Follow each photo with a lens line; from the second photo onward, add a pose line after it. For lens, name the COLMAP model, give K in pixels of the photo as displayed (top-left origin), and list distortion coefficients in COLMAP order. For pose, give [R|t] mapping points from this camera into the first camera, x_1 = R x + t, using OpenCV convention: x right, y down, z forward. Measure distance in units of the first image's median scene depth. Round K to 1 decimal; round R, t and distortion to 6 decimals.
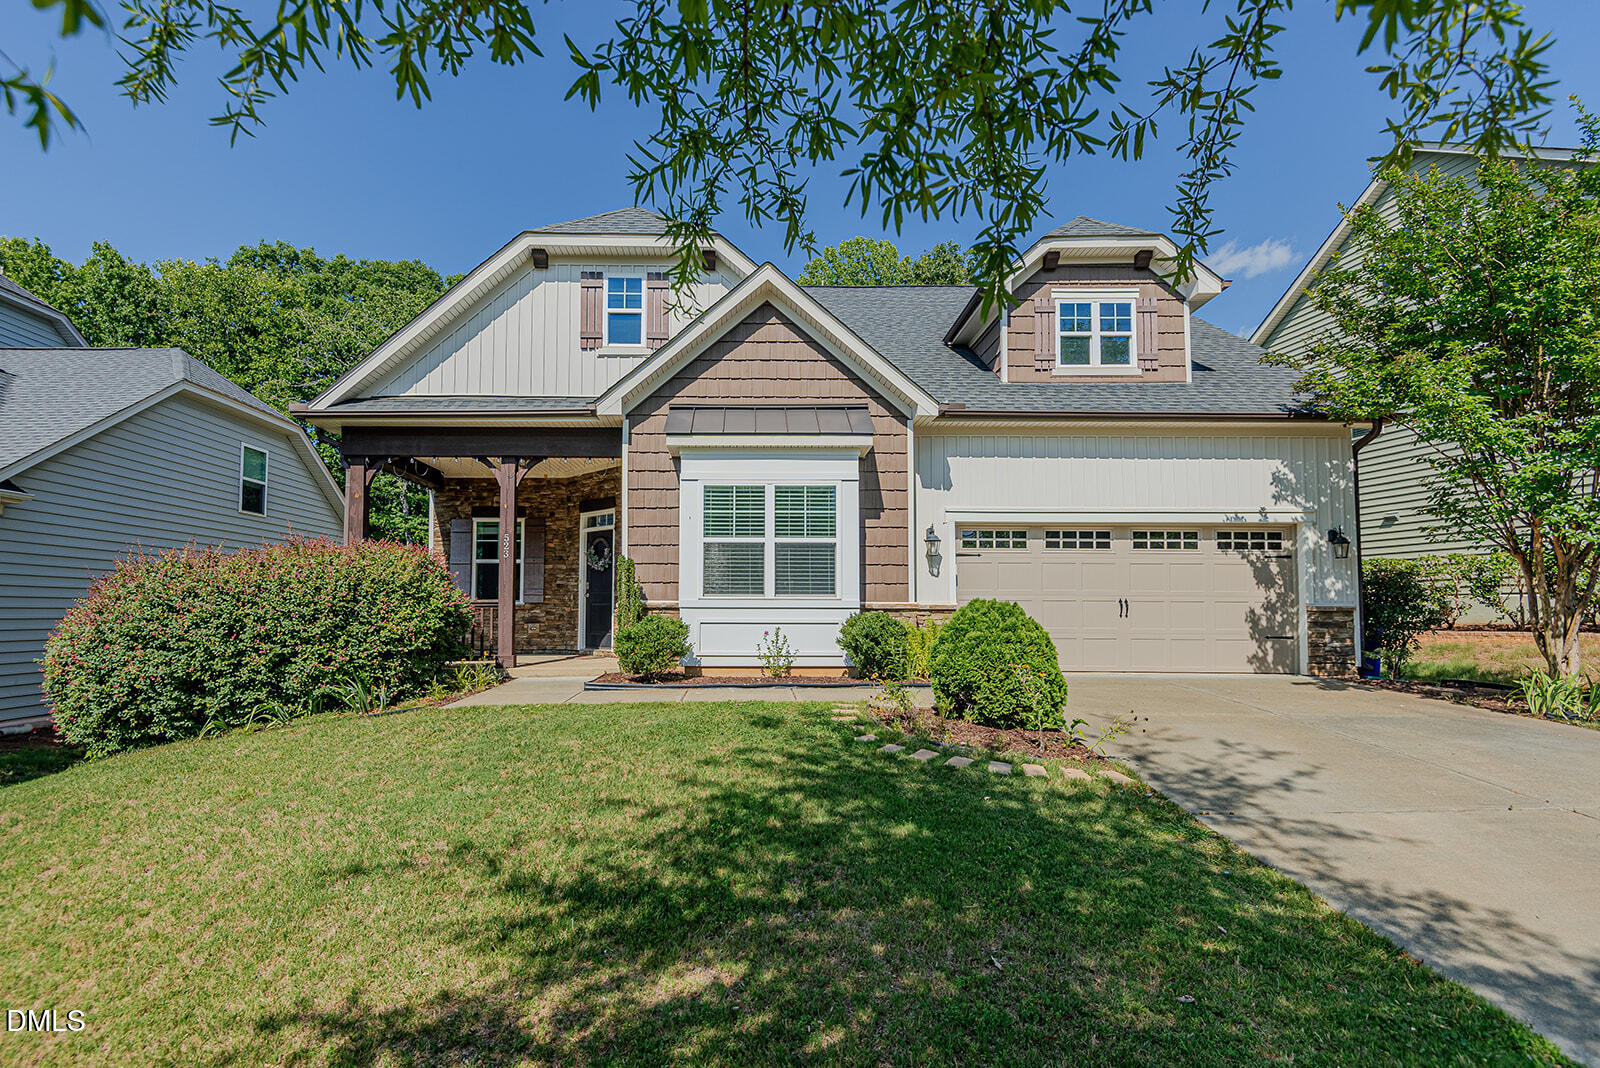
lens RADIAL K [[732.1, 0, 777.5], [0, 732.1, 573.2], [0, 0, 1]] dist [0.022219, -0.010521]
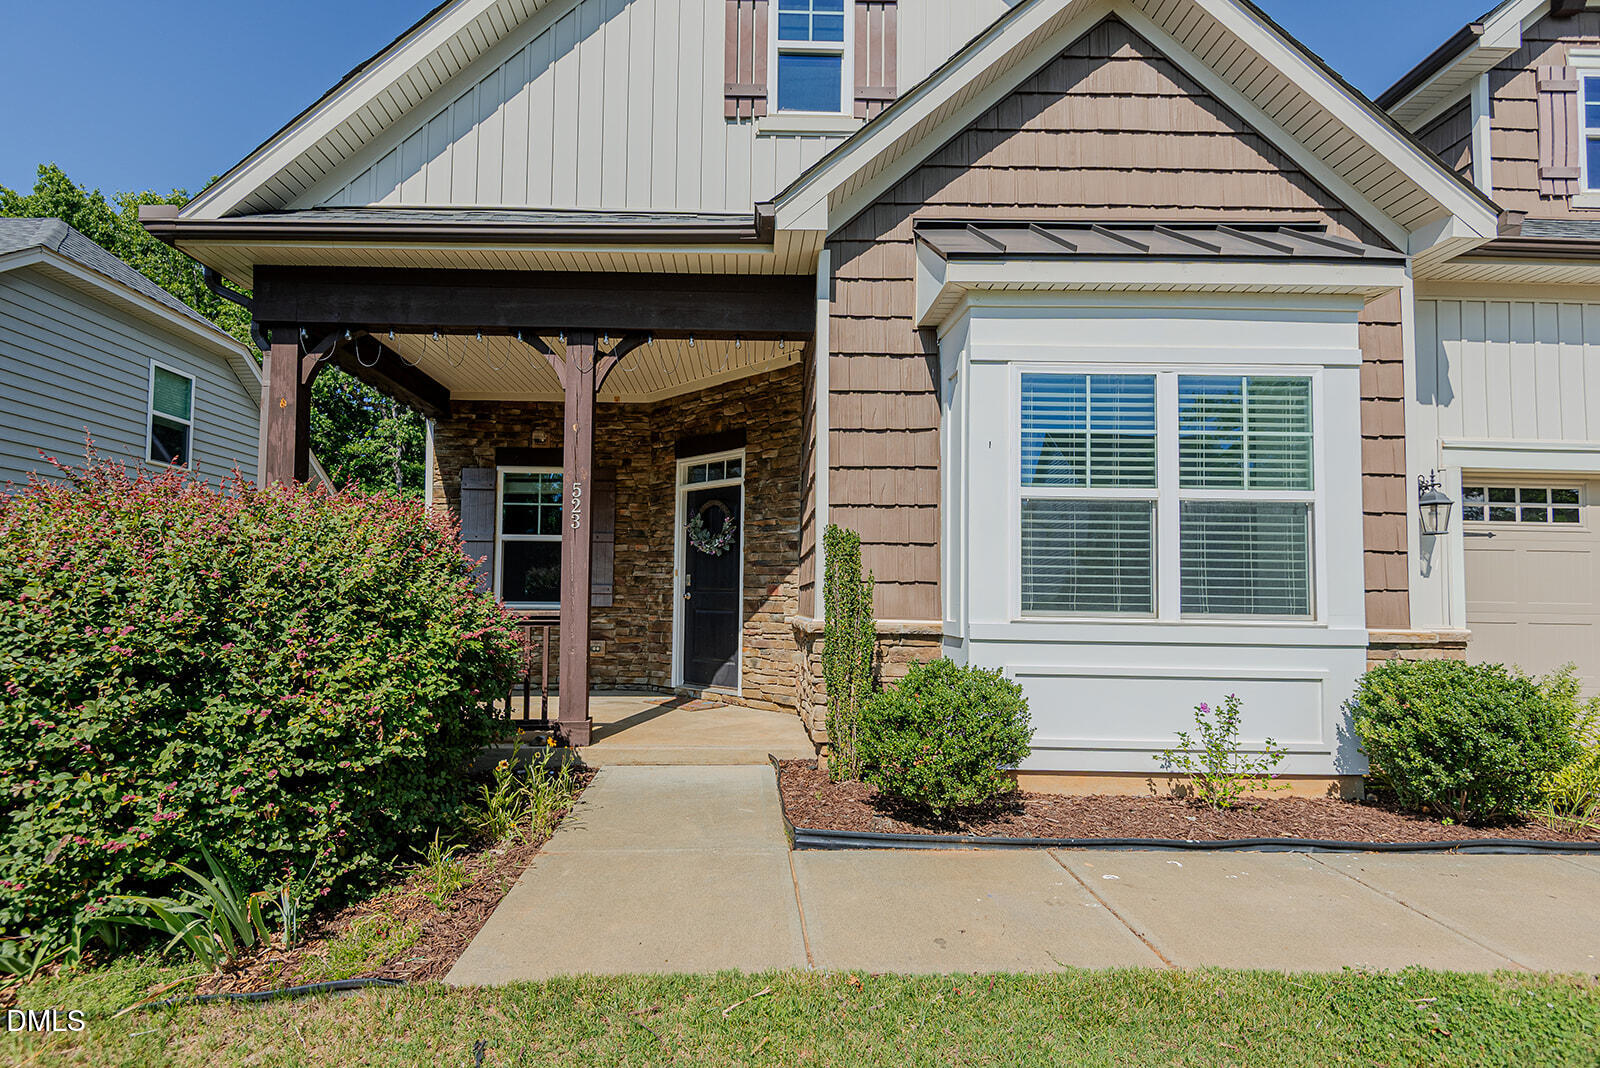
lens RADIAL K [[732.1, 0, 774.5], [0, 732.1, 566.7], [0, 0, 1]] dist [0.022219, -0.010521]
pose [[0.999927, 0.012042, -0.000153, -0.238194], [-0.012039, 0.999850, 0.012488, -0.002947], [0.000304, -0.012485, 0.999922, 0.504570]]
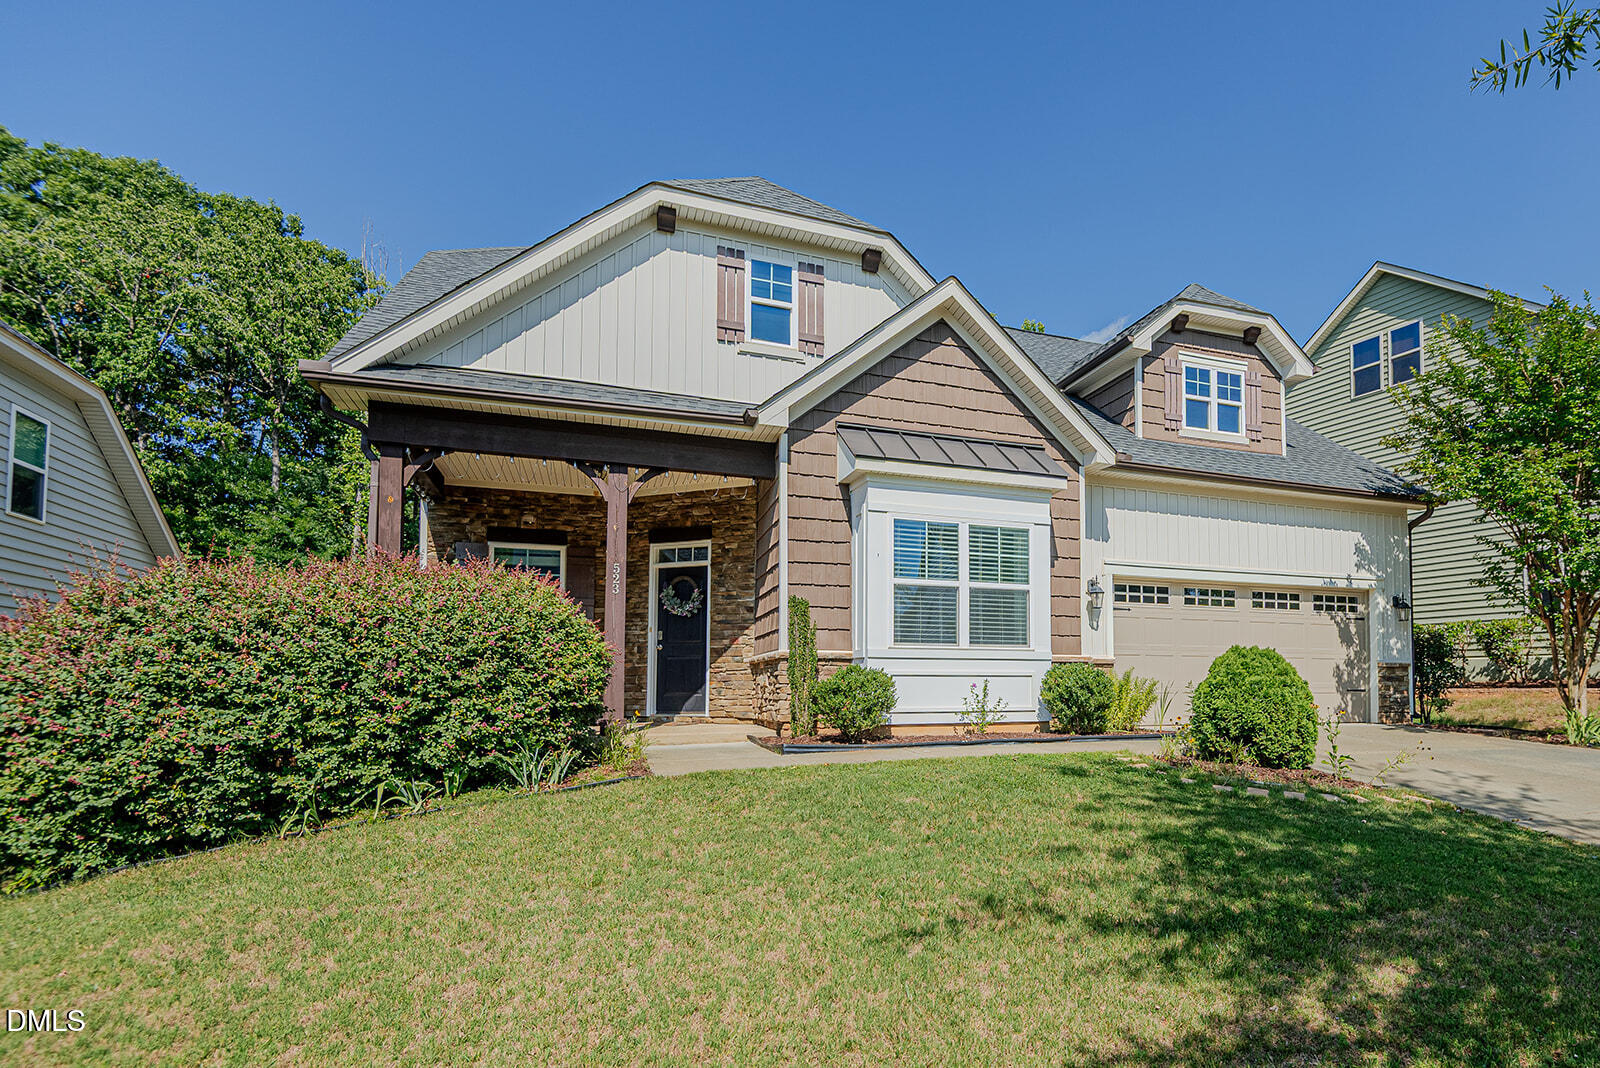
lens RADIAL K [[839.2, 0, 965.6], [0, 839.2, 643.1], [0, 0, 1]] dist [0.025623, -0.010230]
pose [[0.928578, 0.015500, 0.370813, -0.367089], [-0.015785, 0.999873, -0.002265, 0.028094], [-0.370801, -0.003750, 0.928705, 0.031063]]
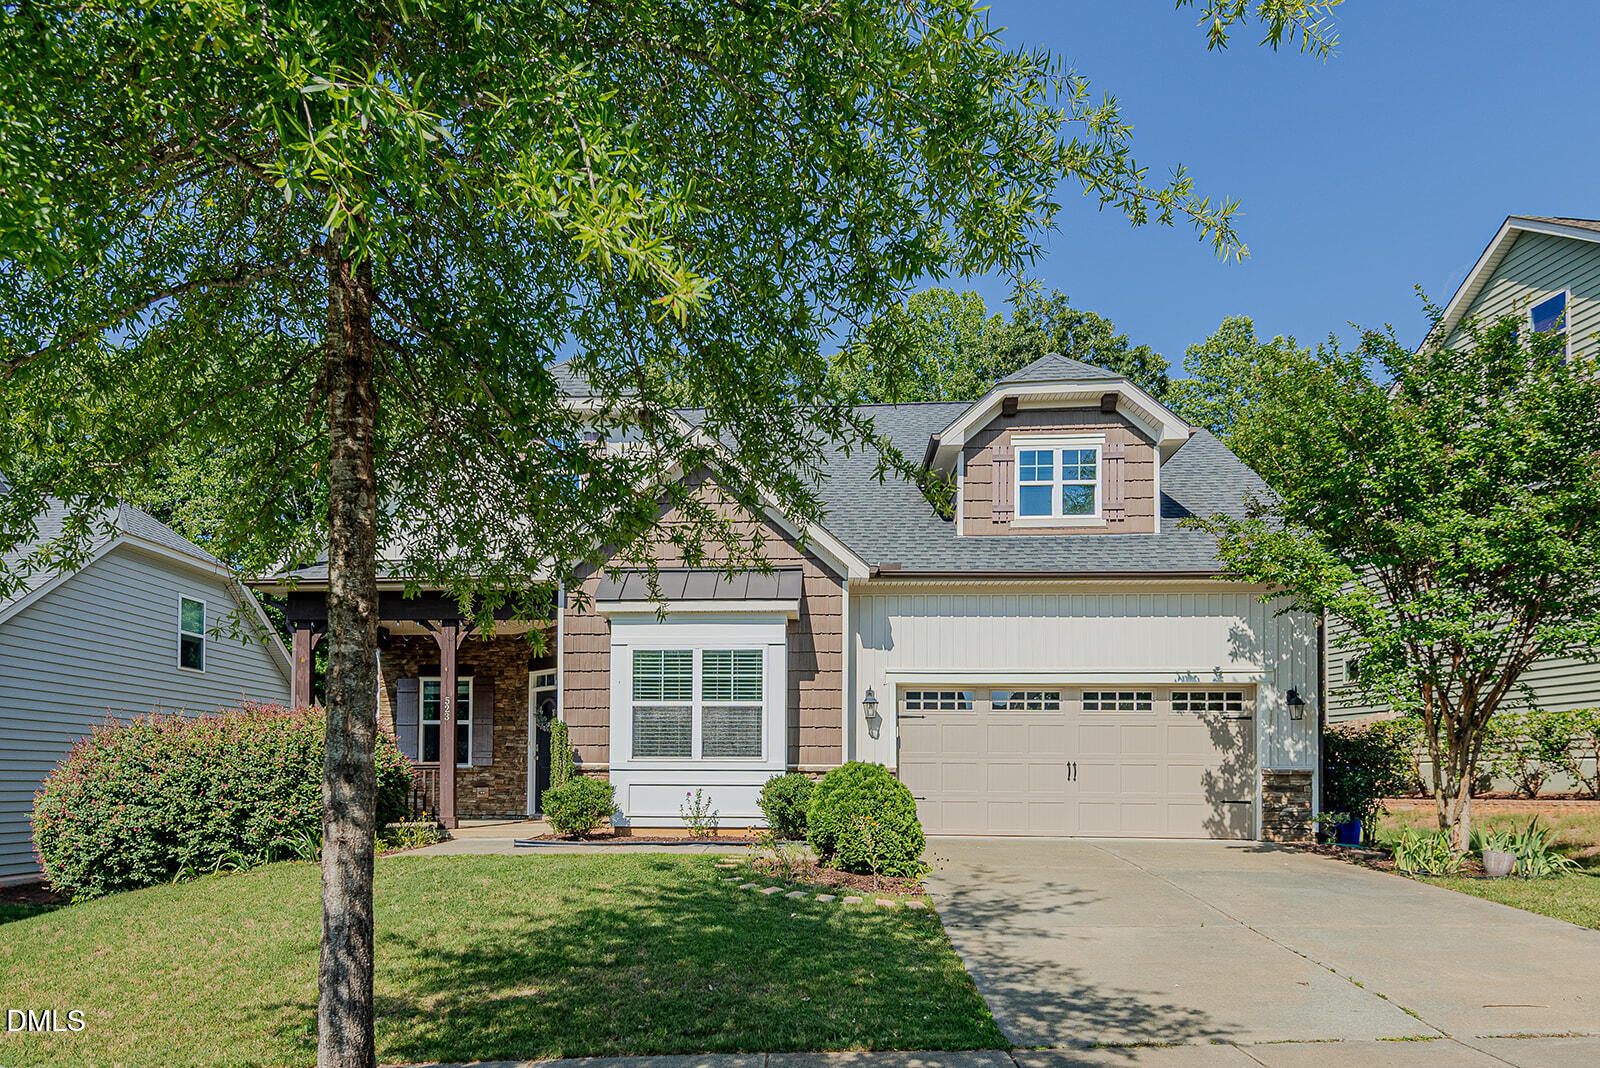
lens RADIAL K [[1013.6, 0, 799.4], [0, 1013.6, 750.5], [0, 0, 1]] dist [0.016238, 0.000272]
pose [[0.998311, 0.000256, -0.058090, 0.198840], [0.000890, 0.999805, 0.019708, -0.007122], [0.058084, -0.019726, 0.998117, -0.373062]]
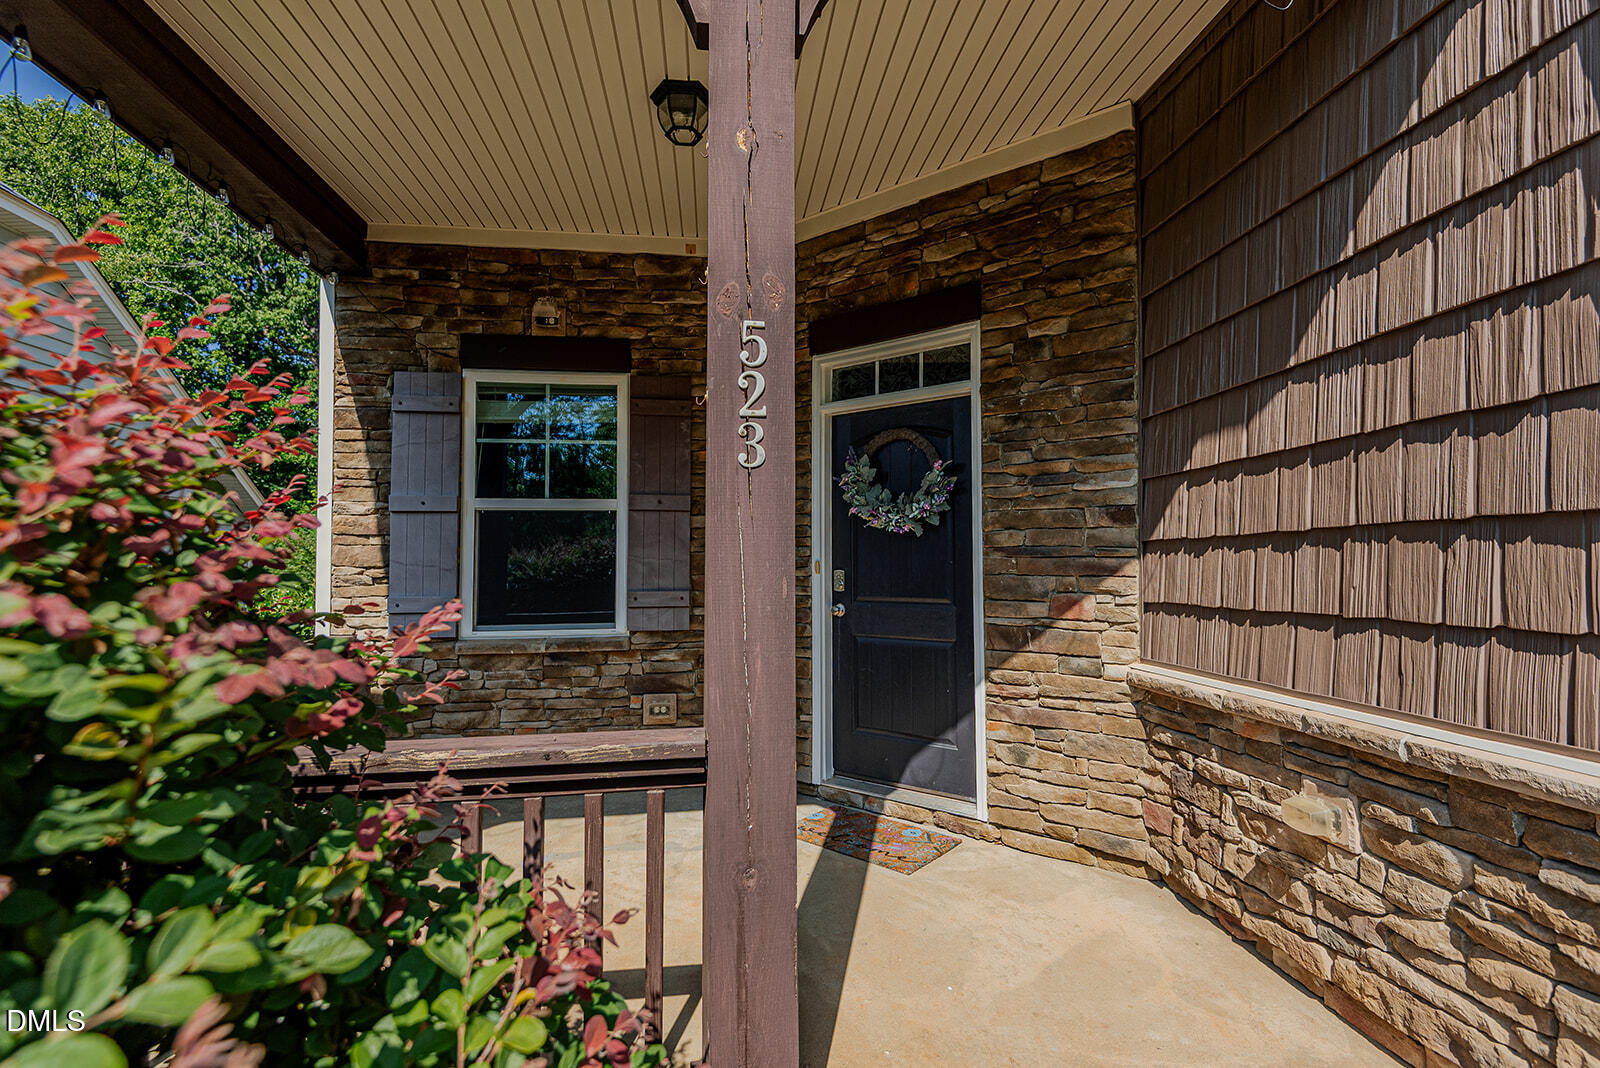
lens RADIAL K [[732.1, 0, 822.5], [0, 732.1, 528.5], [0, 0, 1]] dist [0.022219, -0.010521]
pose [[0.994887, -0.000904, 0.100988, -0.378877], [0.000197, 0.999975, 0.007003, -0.010206], [-0.100992, -0.006948, 0.994863, 0.862647]]
